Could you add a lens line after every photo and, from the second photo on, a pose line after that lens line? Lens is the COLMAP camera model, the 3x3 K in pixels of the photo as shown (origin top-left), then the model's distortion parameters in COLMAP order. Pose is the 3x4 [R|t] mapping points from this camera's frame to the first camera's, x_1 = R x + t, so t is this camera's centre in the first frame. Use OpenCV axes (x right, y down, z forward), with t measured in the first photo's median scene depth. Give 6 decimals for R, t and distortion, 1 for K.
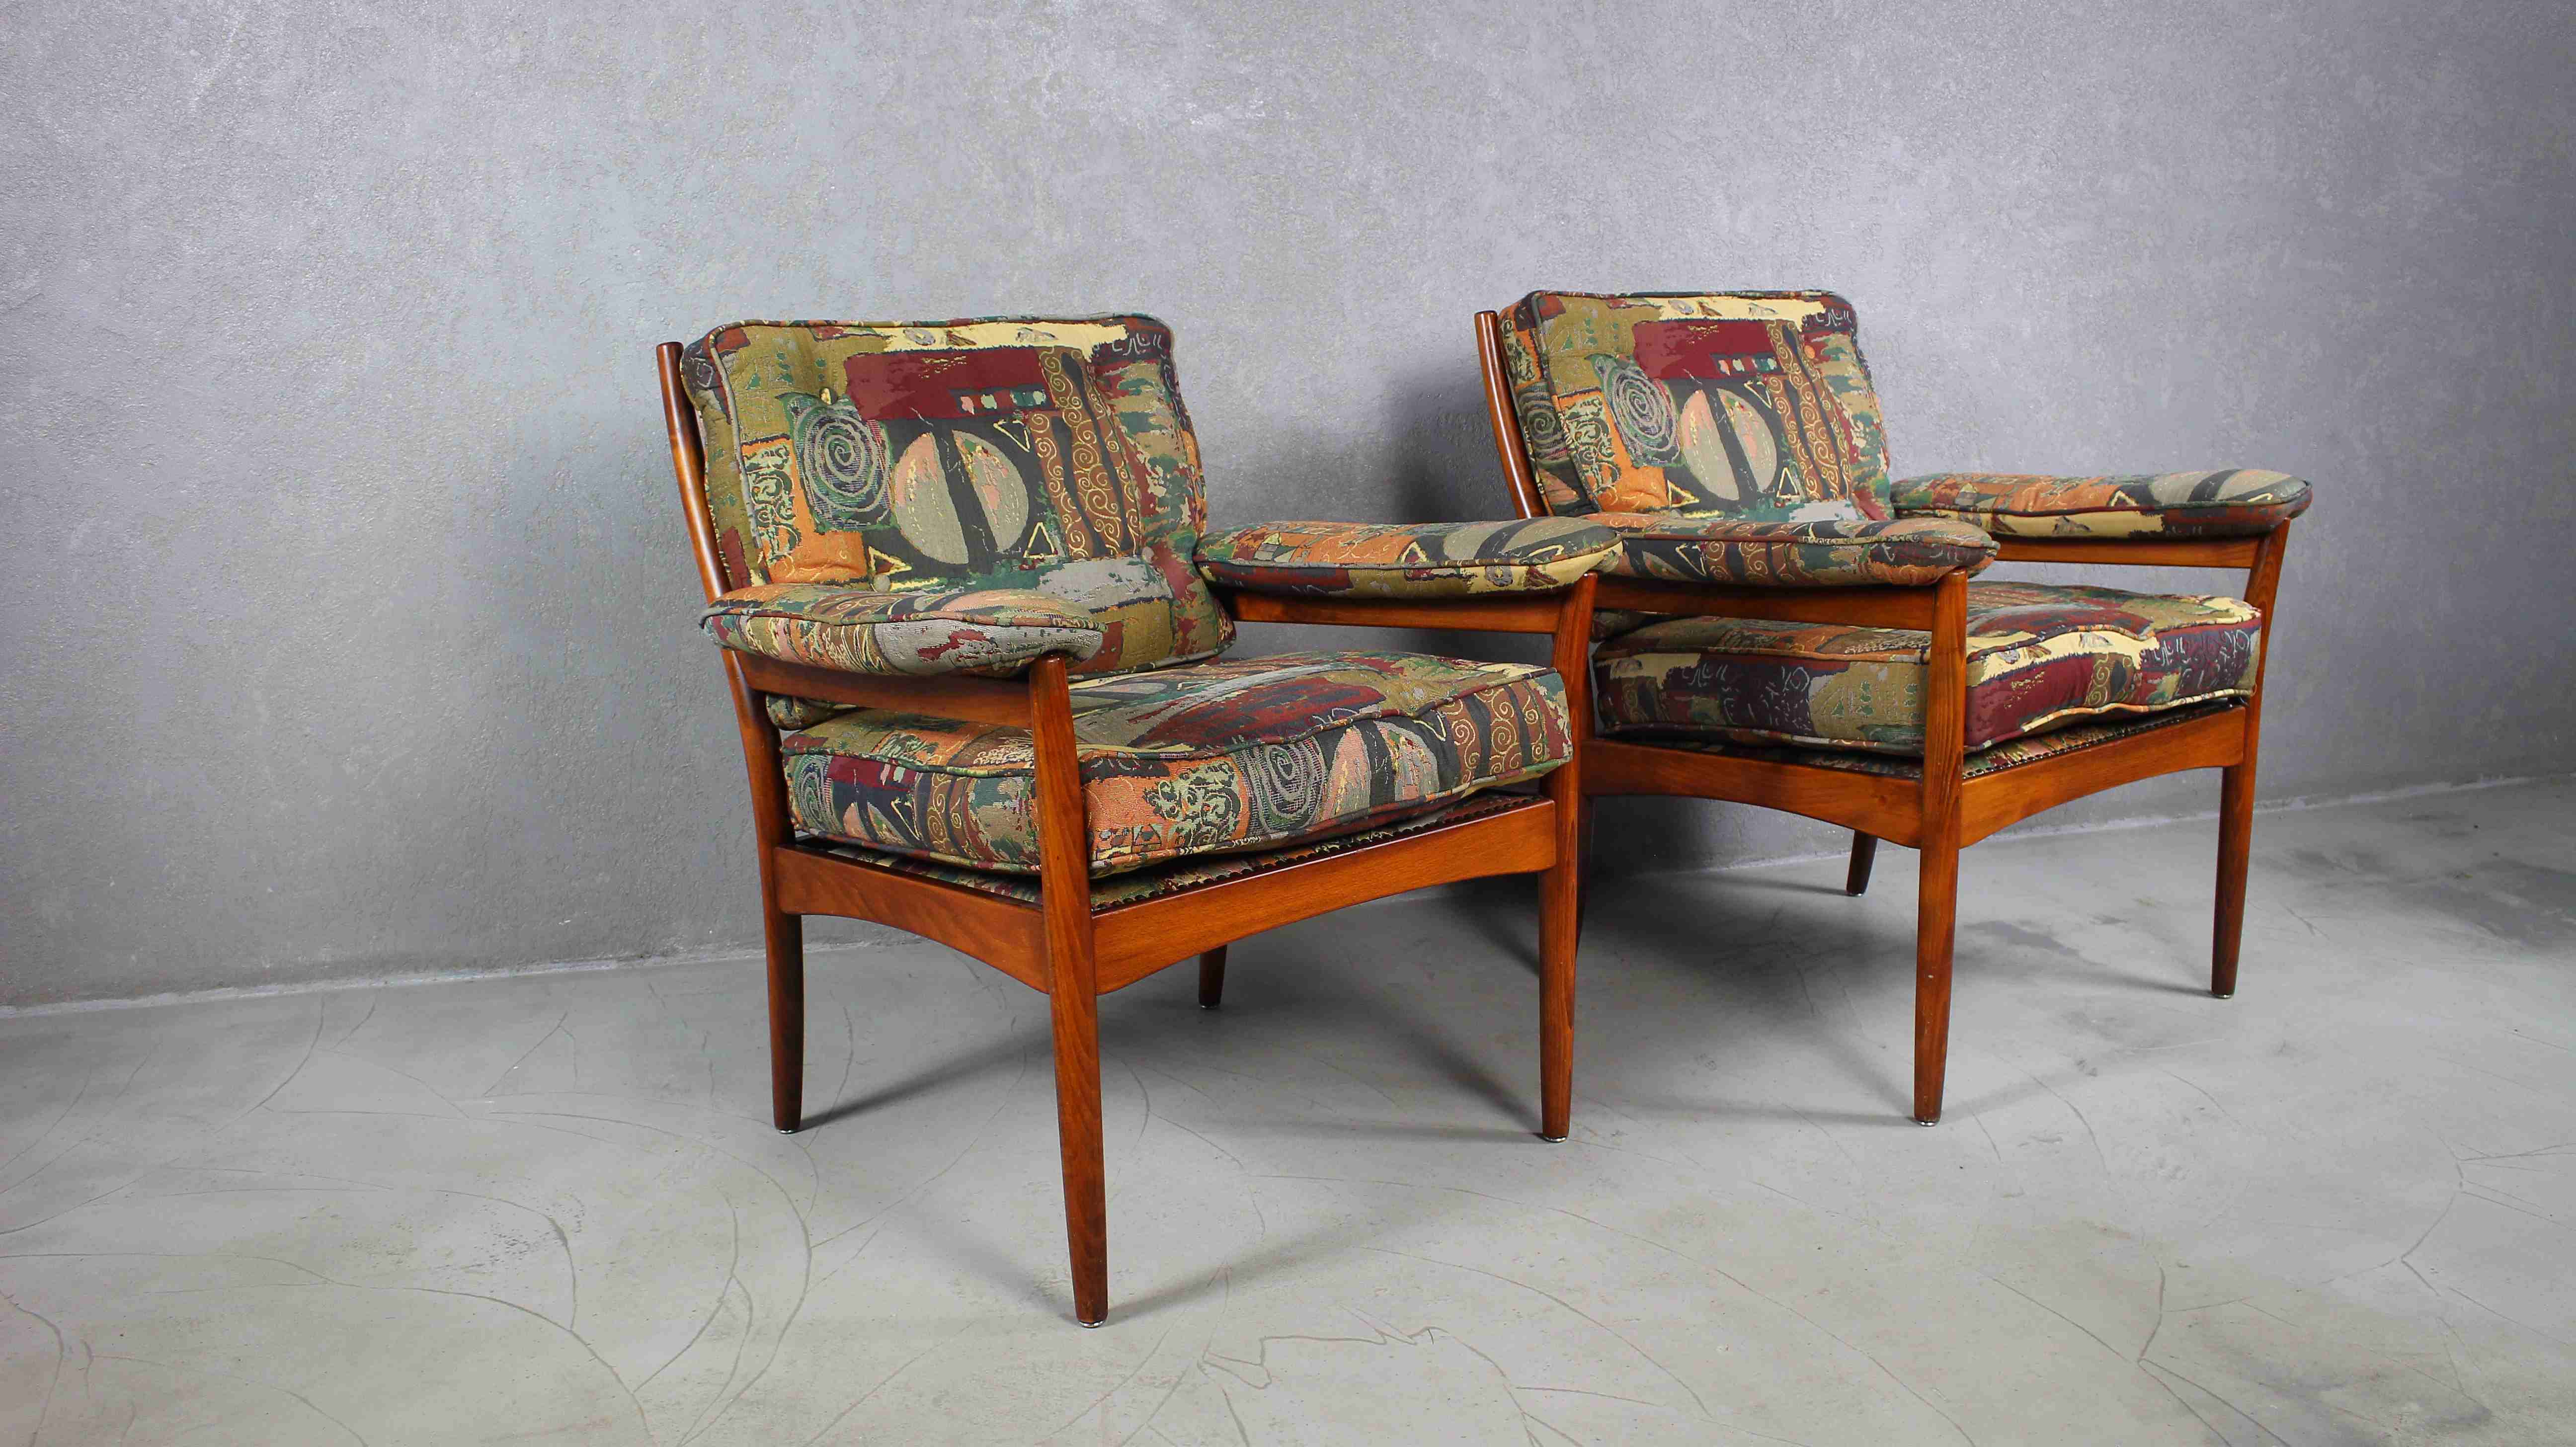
lens RADIAL K [[2173.6, 0, 1301.5], [0, 2173.6, 712.4], [0, 0, 1]] dist [-0.144570, 0.115116]
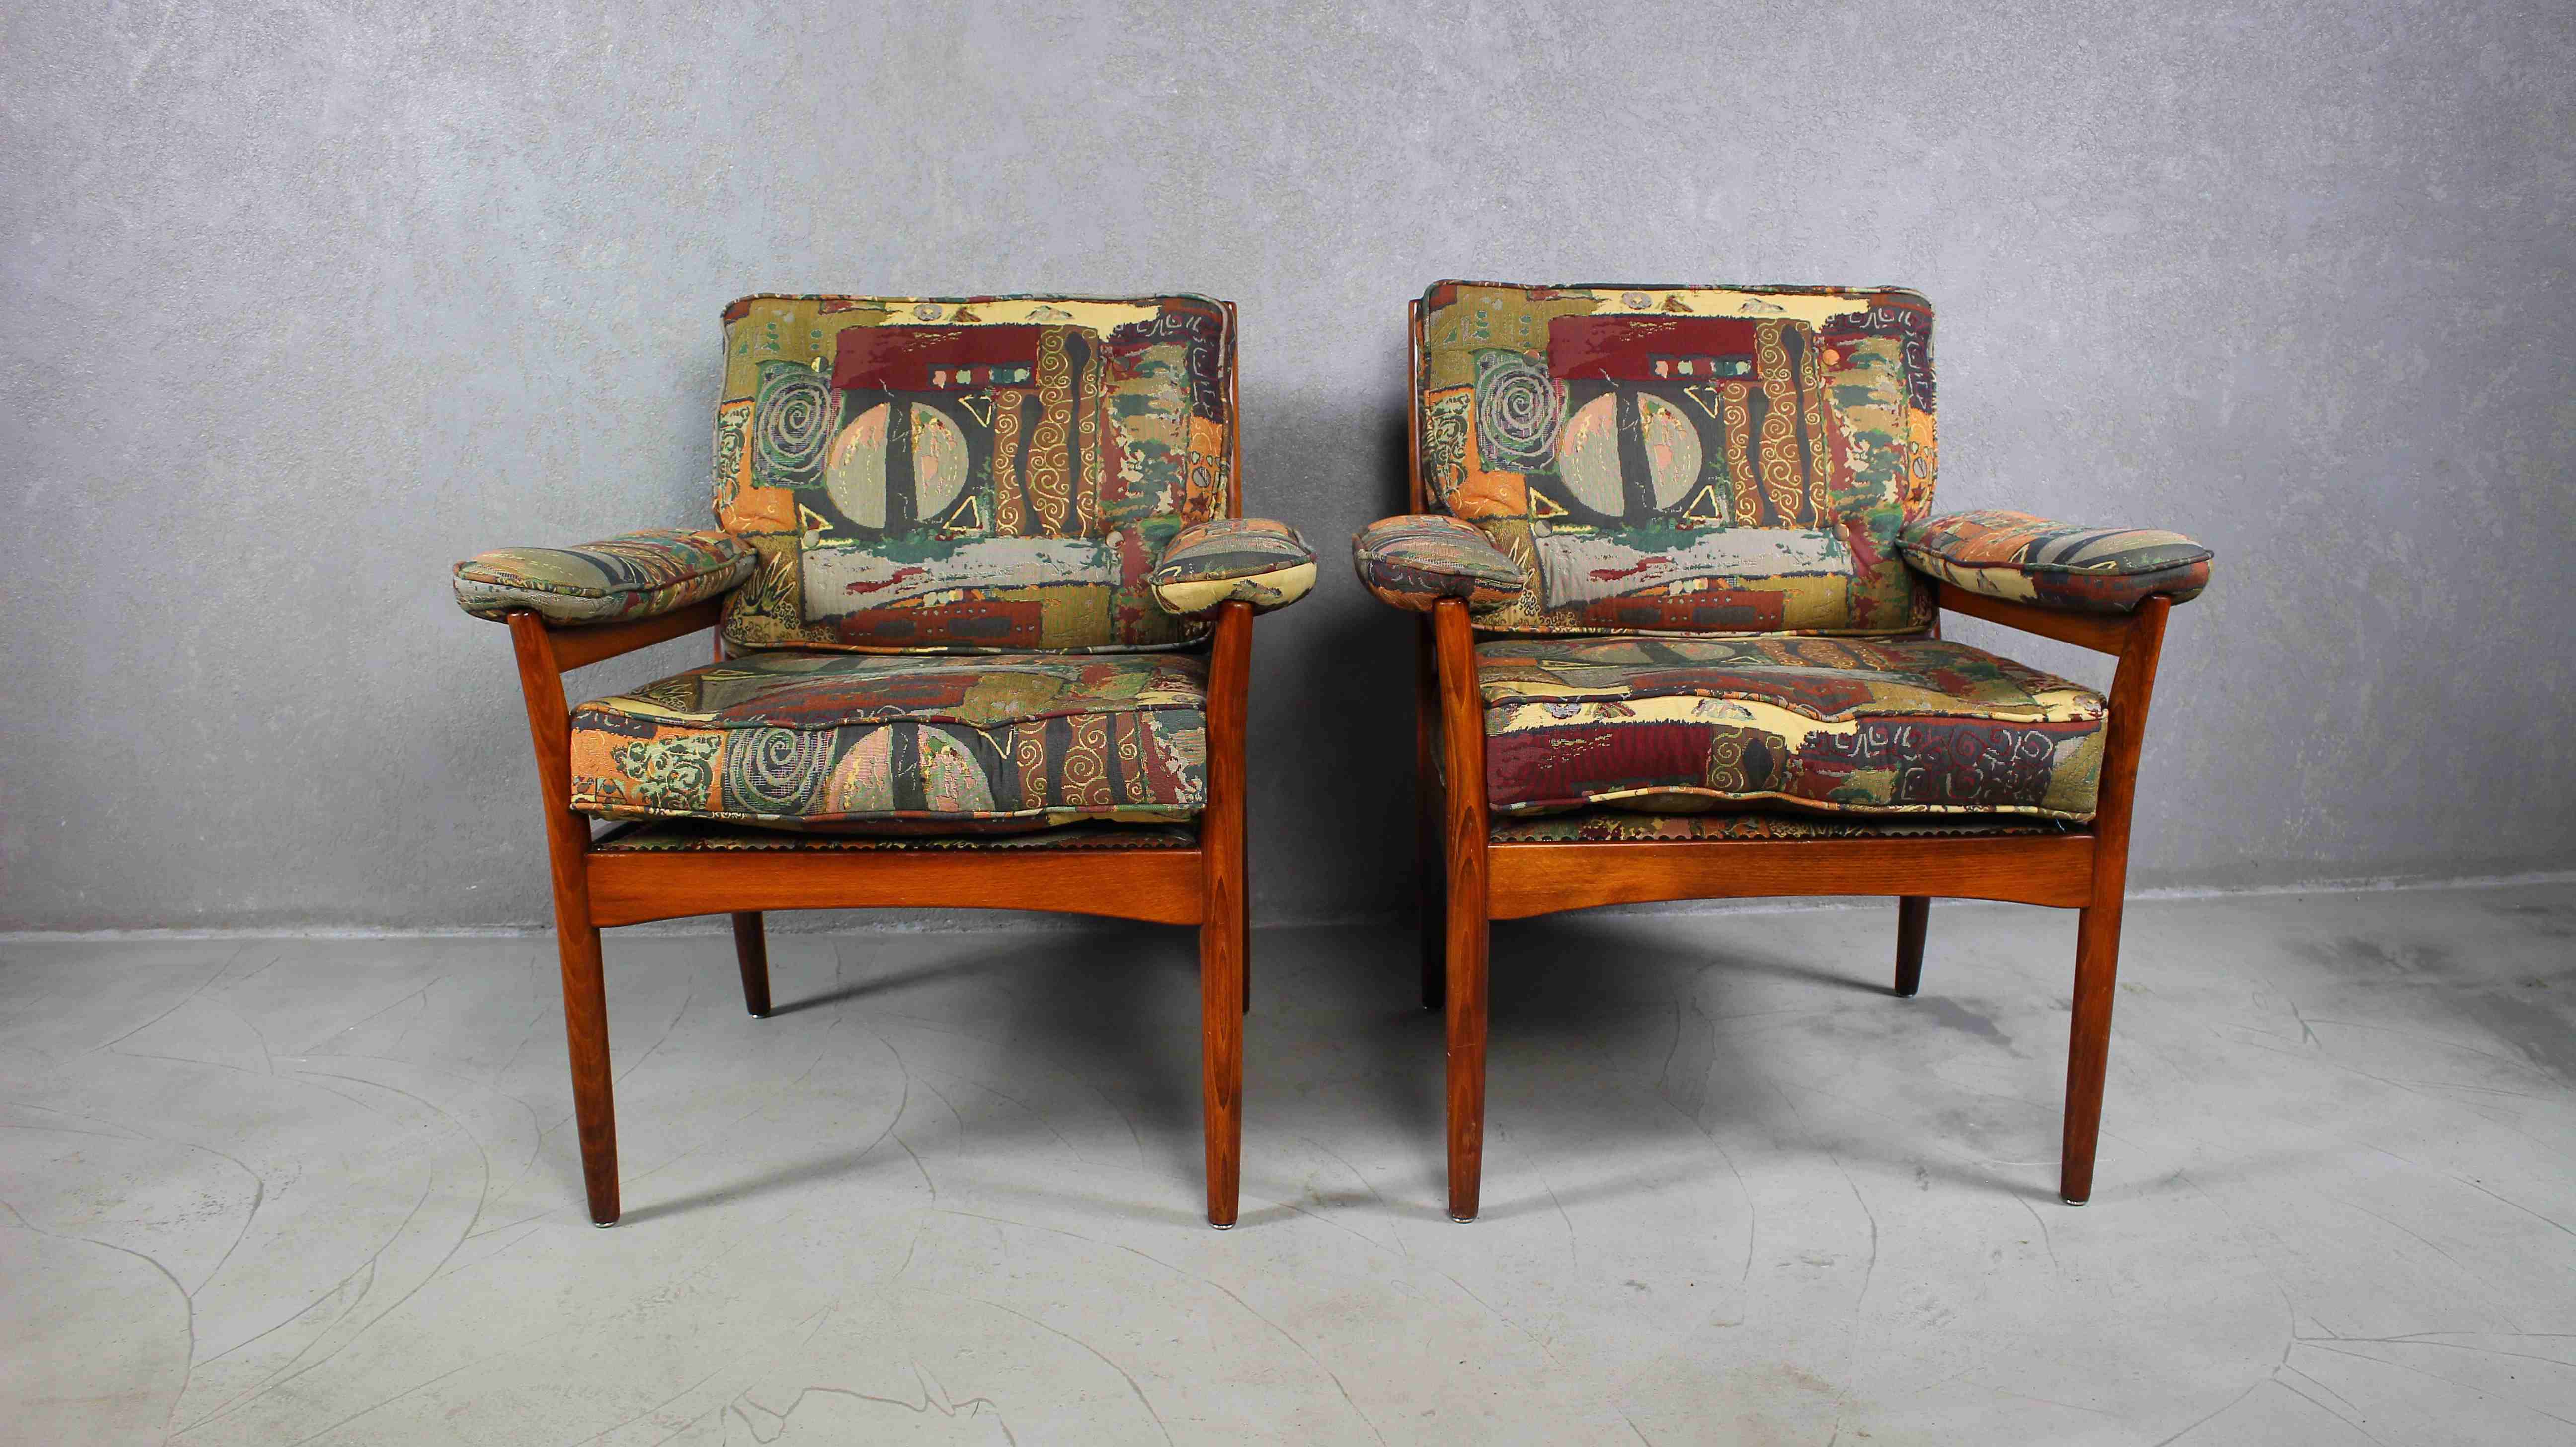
lens RADIAL K [[2173.6, 0, 1301.5], [0, 2173.6, 712.4], [0, 0, 1]] dist [-0.144570, 0.115116]
pose [[0.980450, 0.052597, -0.189611, 0.288135], [-0.051065, 0.998611, 0.012959, -0.023459], [0.190029, -0.003024, 0.981774, 0.096017]]
